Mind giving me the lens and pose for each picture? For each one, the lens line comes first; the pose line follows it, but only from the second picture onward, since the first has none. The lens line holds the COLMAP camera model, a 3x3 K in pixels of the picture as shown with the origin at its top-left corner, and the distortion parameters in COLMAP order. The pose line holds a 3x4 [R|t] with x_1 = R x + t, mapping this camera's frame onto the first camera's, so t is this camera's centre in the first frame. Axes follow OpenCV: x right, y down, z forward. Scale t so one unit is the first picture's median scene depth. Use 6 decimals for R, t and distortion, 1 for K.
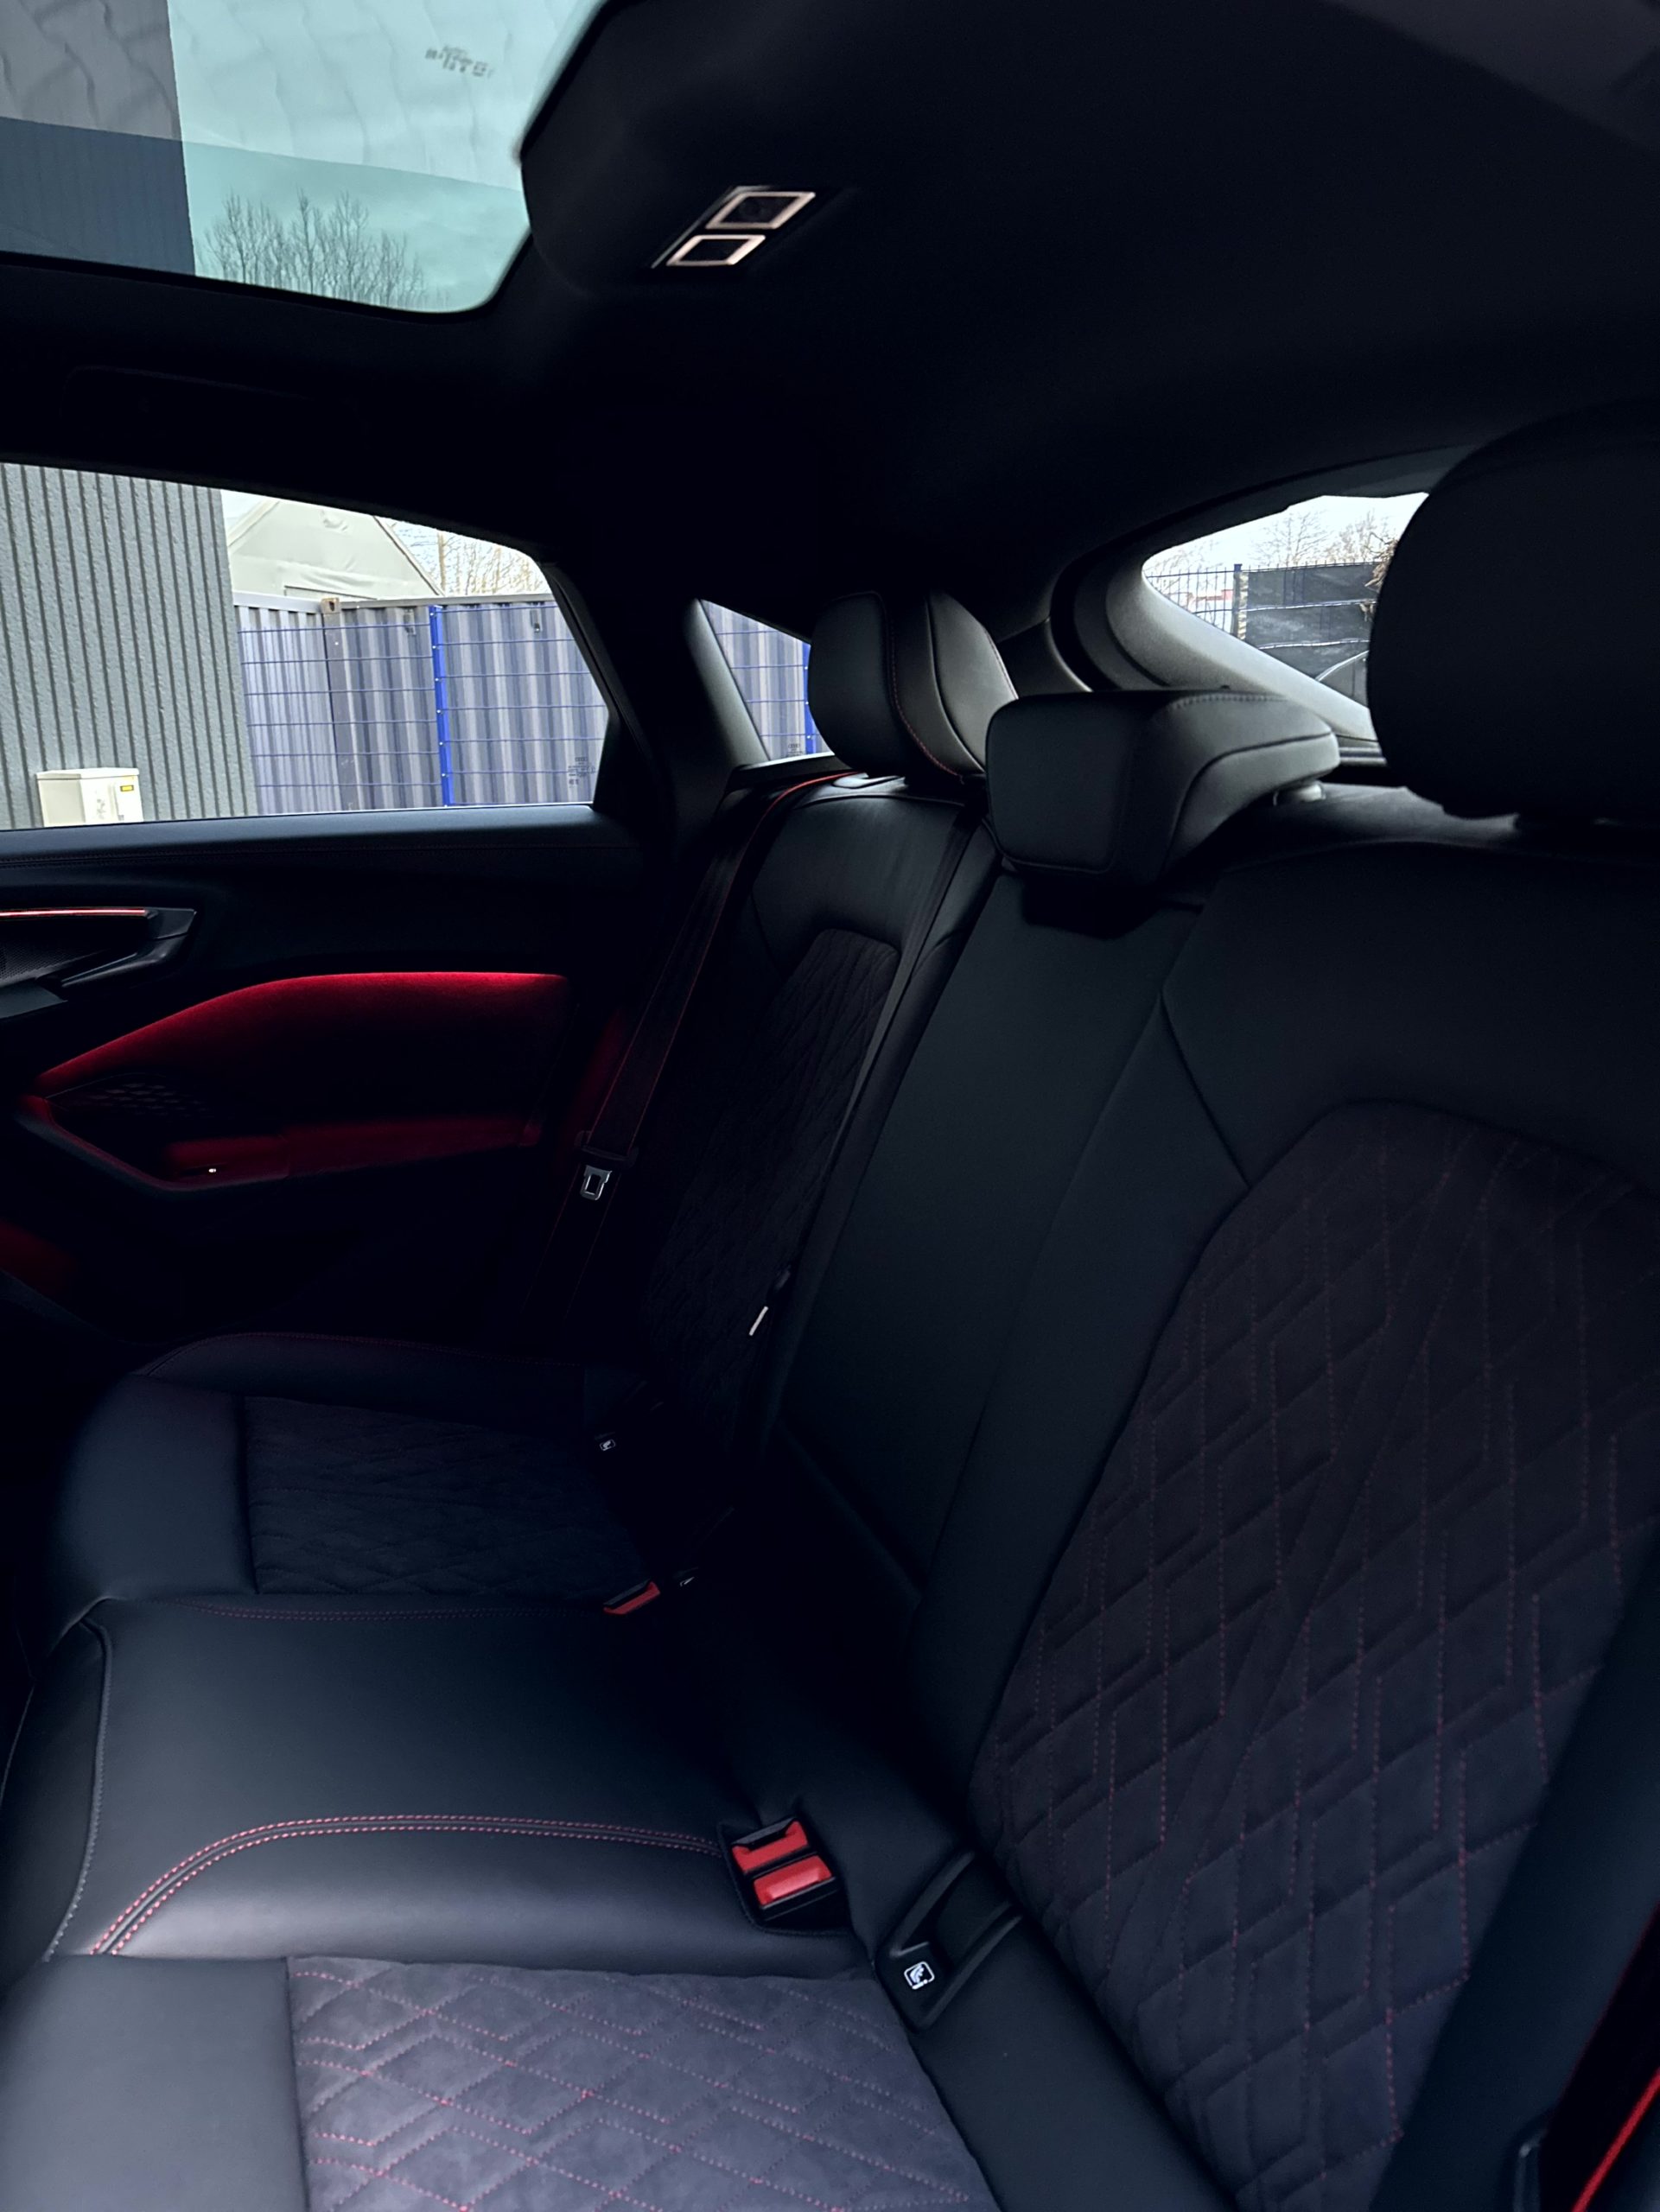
lens RADIAL K [[1556.4, 0, 836.9], [0, 1556.4, 1103.4], [0, 0, 1]] dist [0.026375, -0.044584]
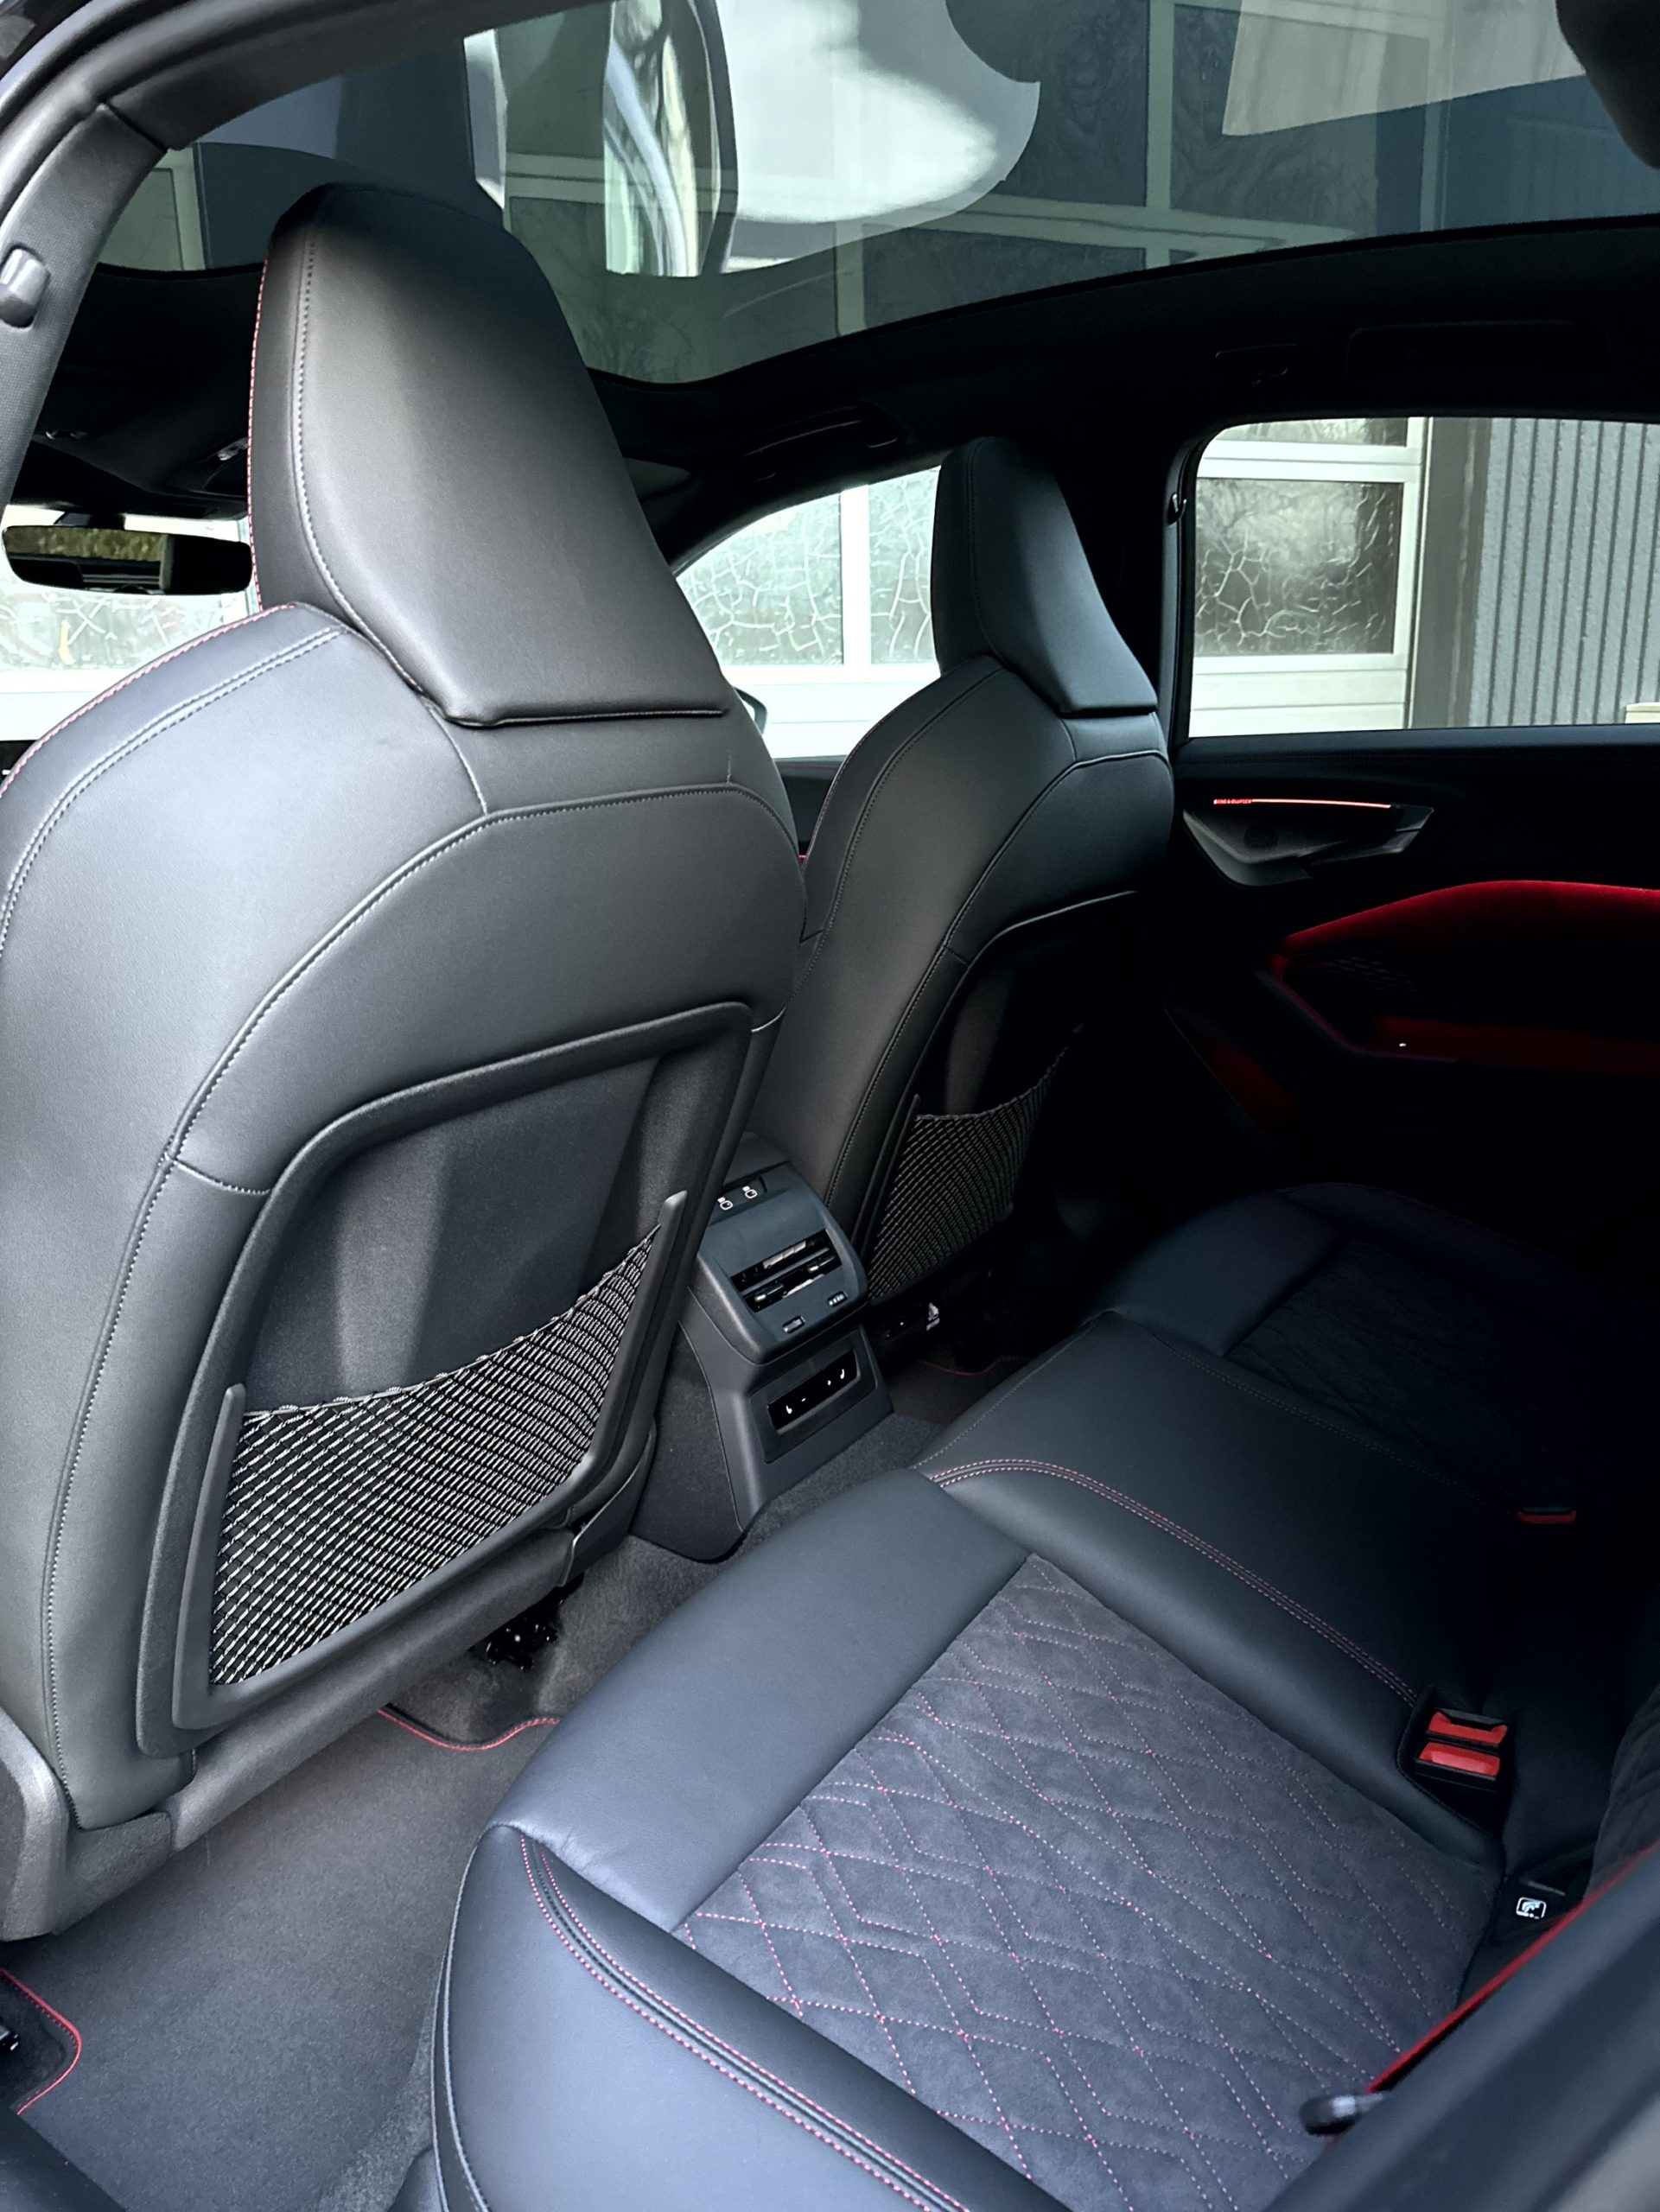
lens RADIAL K [[1556.4, 0, 834.4], [0, 1556.4, 1097.9], [0, 0, 1]] dist [0.026375, -0.044584]
pose [[0.549744, 0.205586, -0.809639, 0.305307], [-0.178707, 0.975746, 0.126423, 0.011972], [0.815993, 0.075187, 0.573151, 0.030177]]
